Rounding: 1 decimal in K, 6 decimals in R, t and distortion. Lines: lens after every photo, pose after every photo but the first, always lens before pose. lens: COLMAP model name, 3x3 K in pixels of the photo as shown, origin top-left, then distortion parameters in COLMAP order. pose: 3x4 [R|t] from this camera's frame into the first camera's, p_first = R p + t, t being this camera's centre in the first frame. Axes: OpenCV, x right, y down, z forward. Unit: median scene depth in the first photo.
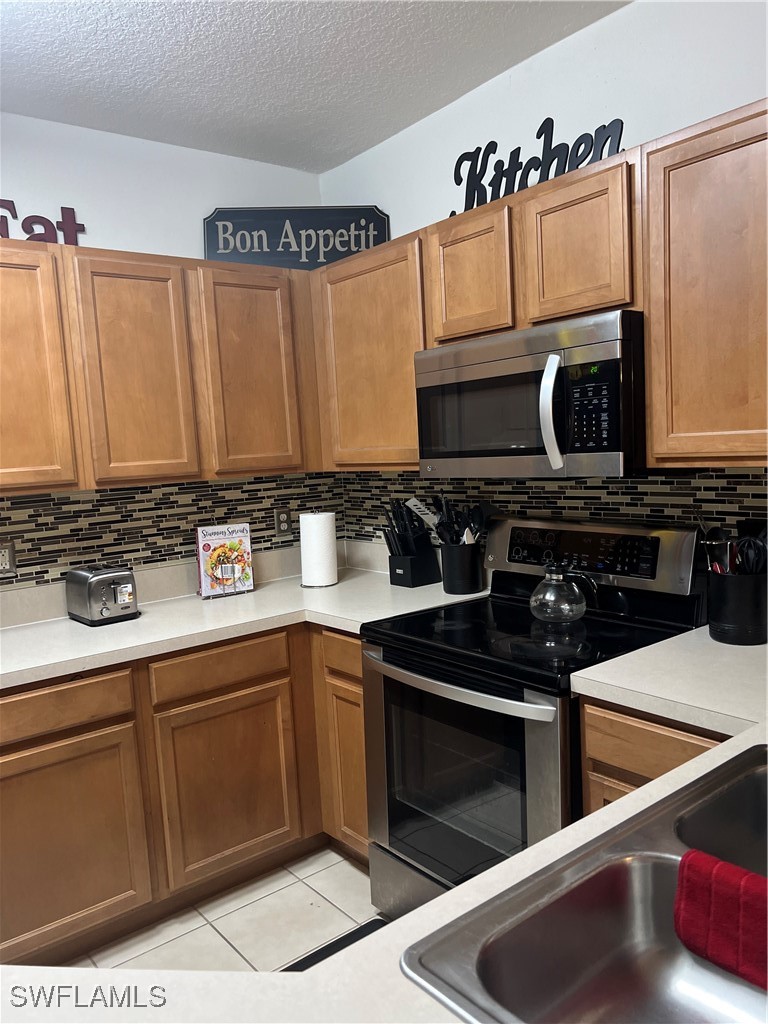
lens RADIAL K [[770.6, 0, 391.2], [0, 770.6, 537.0], [0, 0, 1]] dist [0.064170, -0.103967]
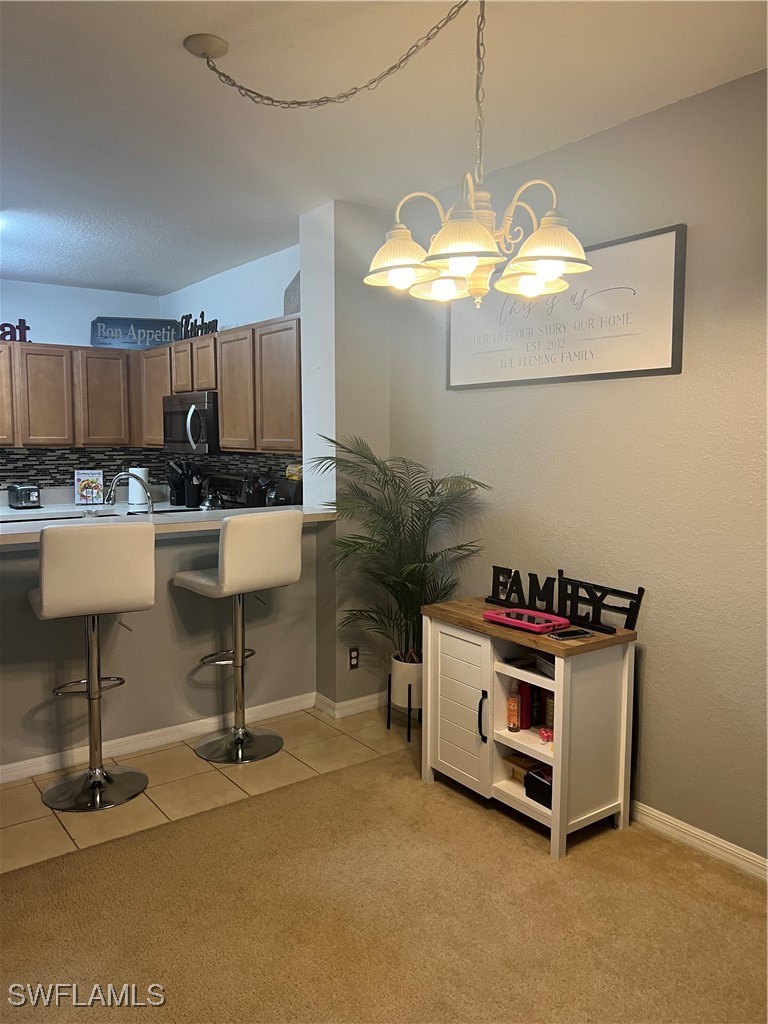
lens RADIAL K [[791.4, 0, 384.0], [0, 791.4, 512.0], [0, 0, 1]] dist [0.061180, -0.048199]
pose [[0.997222, 0.063374, -0.039138, 0.756748], [-0.064379, 0.997613, -0.024963, 0.113072], [0.037462, 0.027413, 0.998922, -1.254647]]
